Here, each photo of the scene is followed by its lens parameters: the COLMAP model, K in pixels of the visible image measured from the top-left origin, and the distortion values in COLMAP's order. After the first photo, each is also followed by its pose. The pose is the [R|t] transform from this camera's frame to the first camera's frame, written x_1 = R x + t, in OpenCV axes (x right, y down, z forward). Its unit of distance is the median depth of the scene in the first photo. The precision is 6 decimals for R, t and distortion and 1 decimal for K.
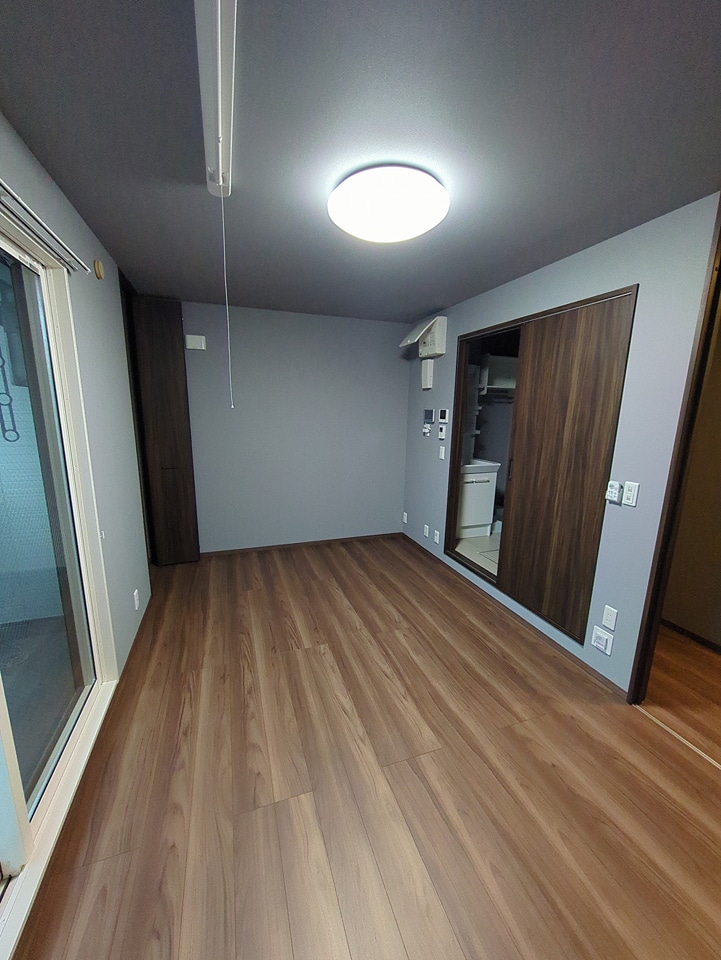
lens RADIAL K [[375.6, 0, 361.5], [0, 375.6, 484.6], [0, 0, 1]] dist [-0.003332, 0.000823]
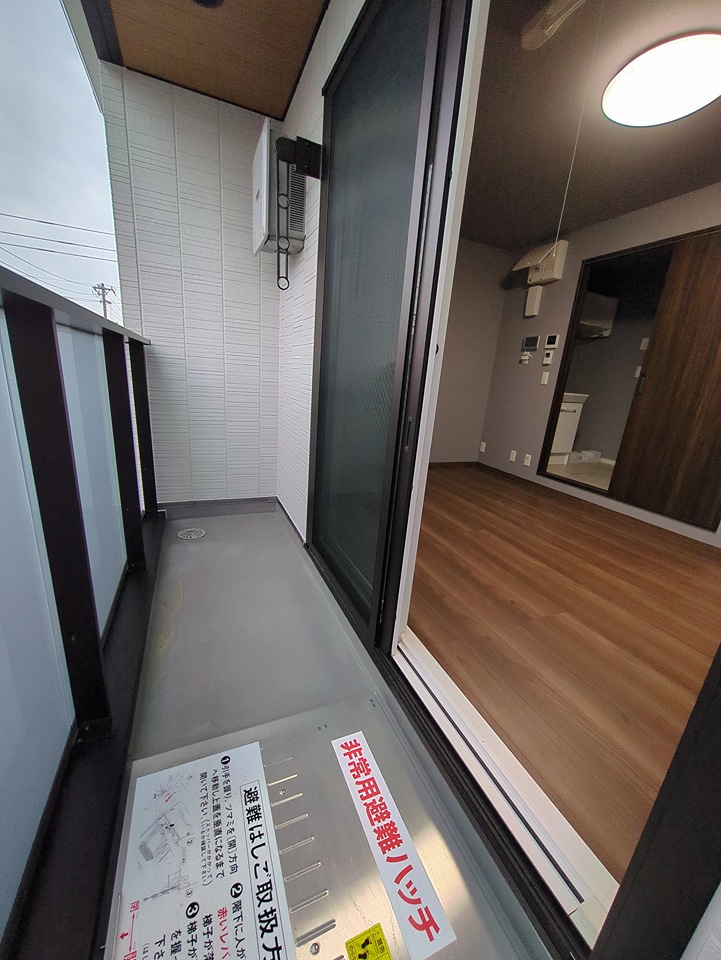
lens RADIAL K [[375.6, 0, 361.5], [0, 375.6, 484.6], [0, 0, 1]] dist [-0.003332, 0.000823]
pose [[0.996300, 0.041101, 0.075476, -0.373668], [-0.047337, 0.995442, 0.082786, 0.152910], [-0.071730, -0.086052, 0.993705, -0.035785]]
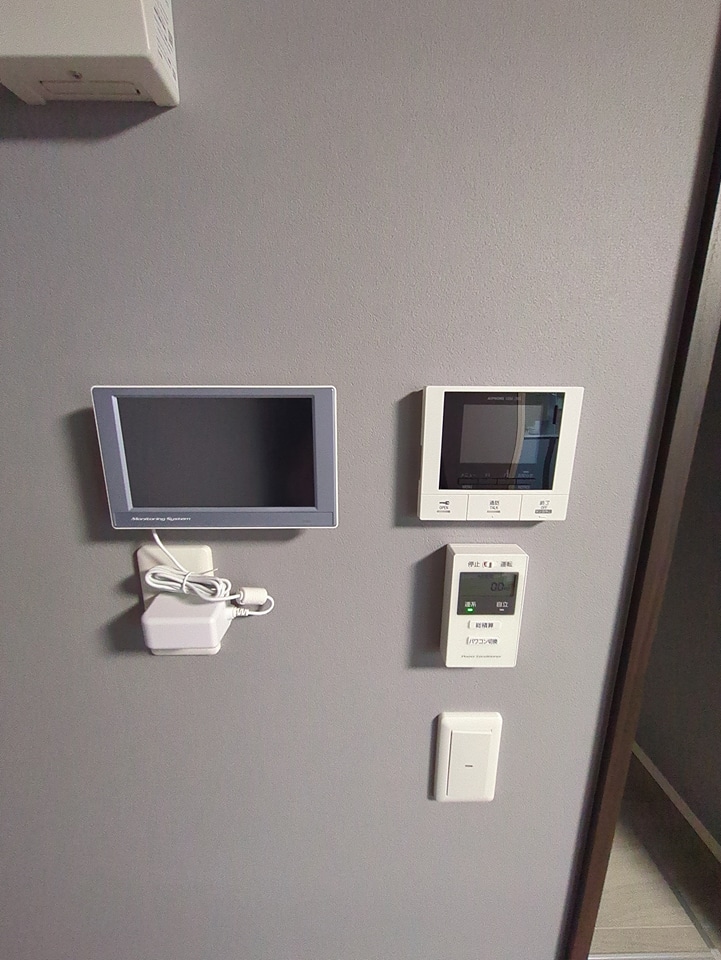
lens RADIAL K [[375.6, 0, 361.5], [0, 375.6, 484.6], [0, 0, 1]] dist [-0.003332, 0.000823]
pose [[0.335334, -0.233053, 0.912818, 0.119397], [0.191156, 0.965596, 0.176305, -0.198739], [-0.922502, 0.115370, 0.368347, 0.999062]]
